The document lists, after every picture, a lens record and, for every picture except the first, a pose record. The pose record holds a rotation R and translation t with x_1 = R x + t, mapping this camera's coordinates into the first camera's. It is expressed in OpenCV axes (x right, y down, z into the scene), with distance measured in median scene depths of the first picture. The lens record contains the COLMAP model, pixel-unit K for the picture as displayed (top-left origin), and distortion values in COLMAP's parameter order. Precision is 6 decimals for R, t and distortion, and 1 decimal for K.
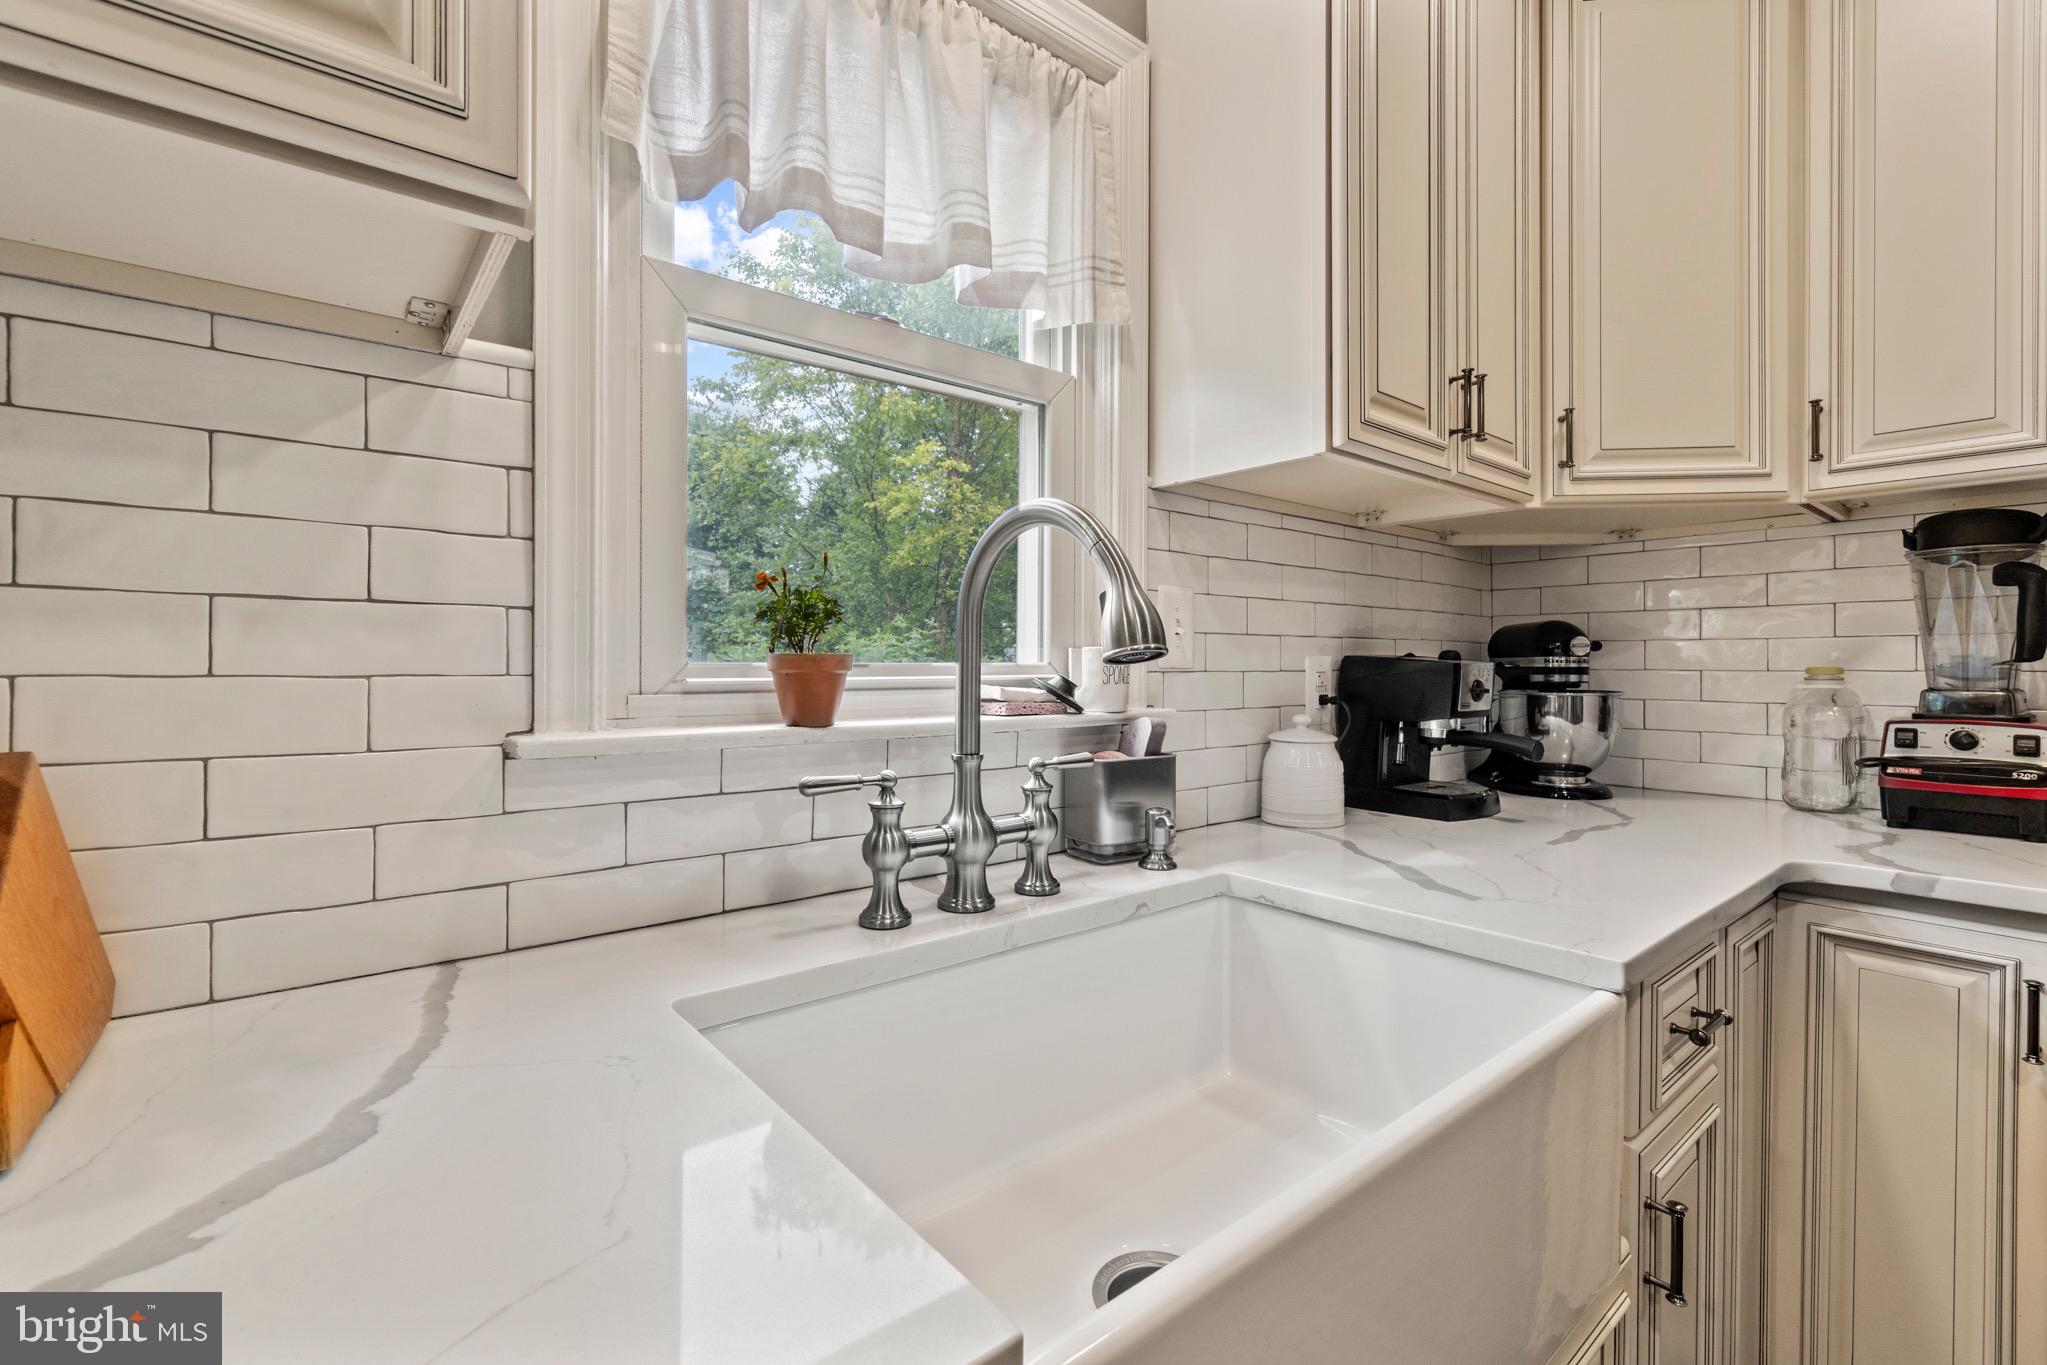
lens RADIAL K [[886.9, 0, 1004.8], [0, 886.9, 662.5], [0, 0, 1]] dist [-0.005093, 0.002299]
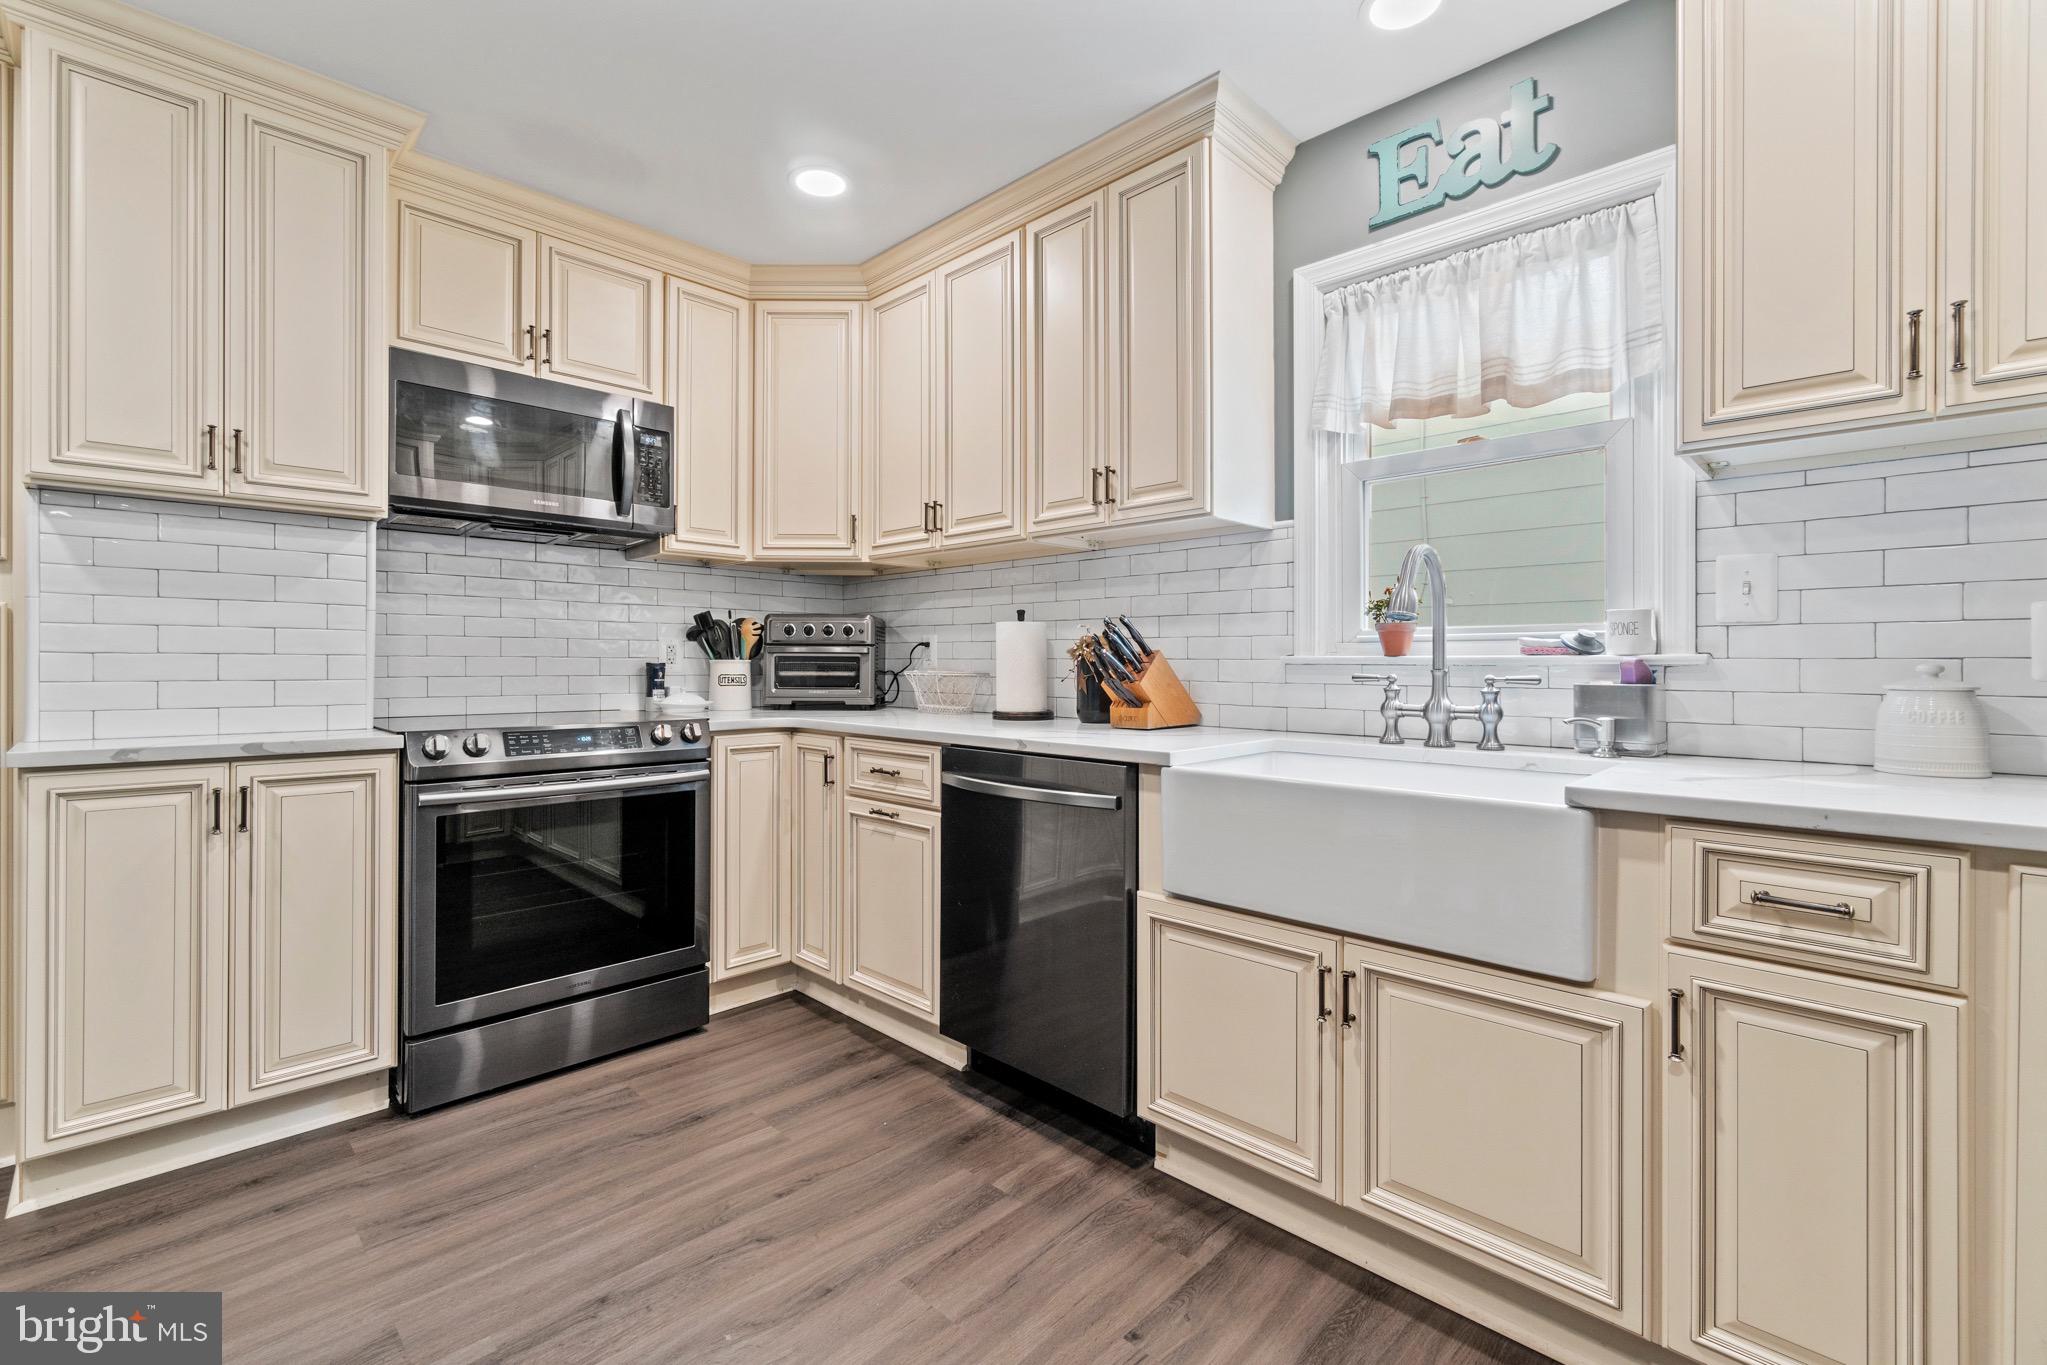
lens RADIAL K [[886.9, 0, 1013.9], [0, 886.9, 665.9], [0, 0, 1]] dist [-0.005093, 0.002299]
pose [[0.112305, -0.000341, -0.993674, 1.470108], [-0.002339, 0.999997, -0.000607, 0.079214], [0.993671, 0.002393, 0.112304, -0.136791]]
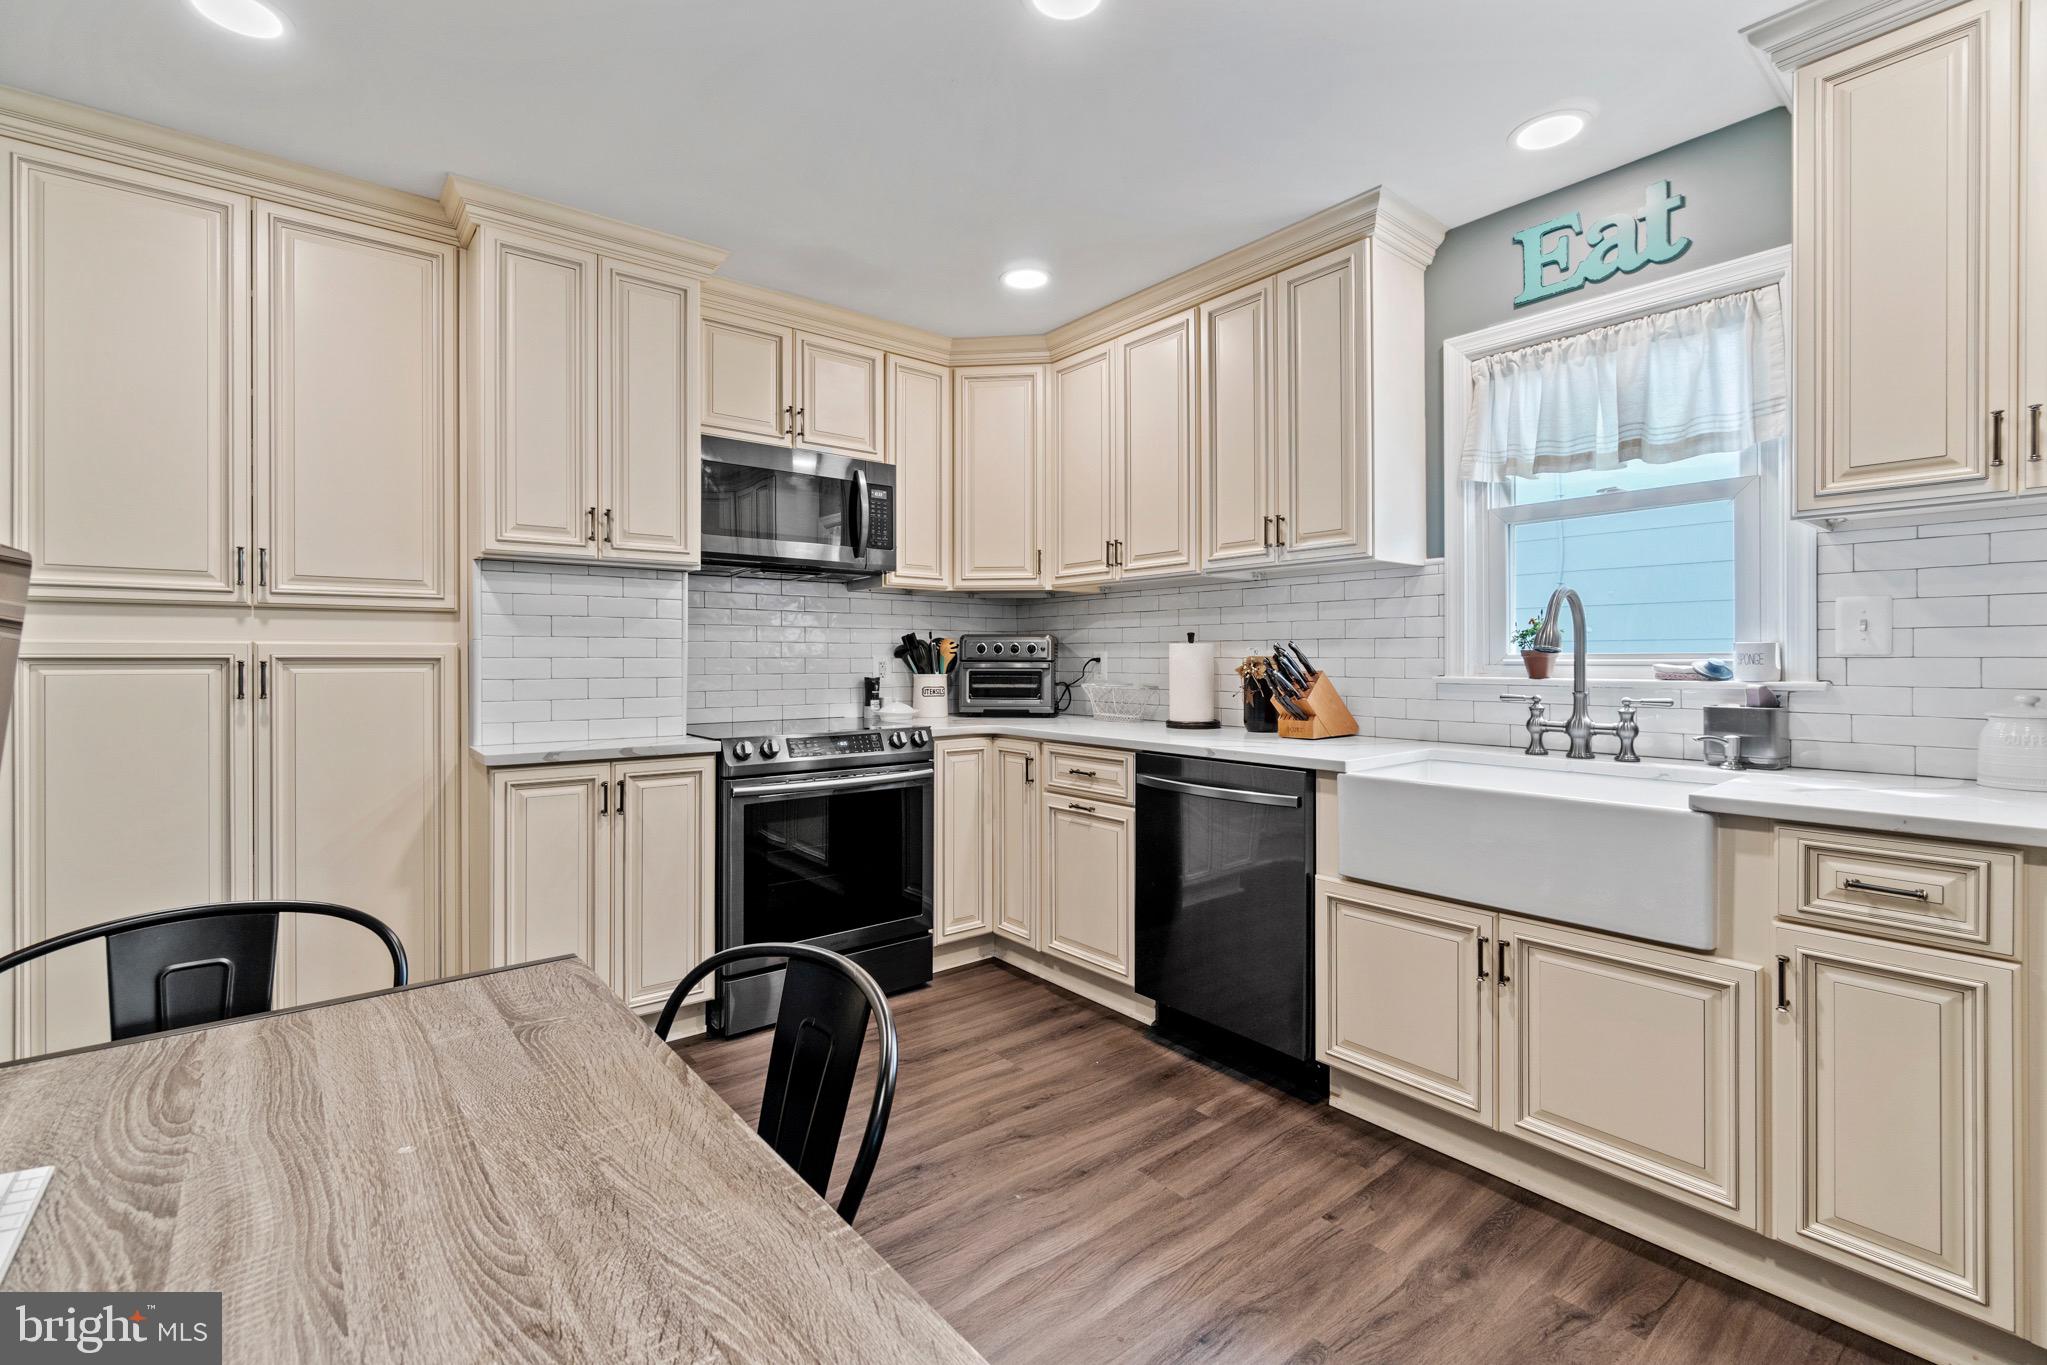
lens RADIAL K [[886.9, 0, 1013.9], [0, 886.9, 664.0], [0, 0, 1]] dist [-0.005093, 0.002299]
pose [[-0.003160, 0.003011, -0.999990, 1.840019], [0.001359, 0.999995, 0.003007, 0.016661], [0.999994, -0.001349, -0.003164, -0.384406]]
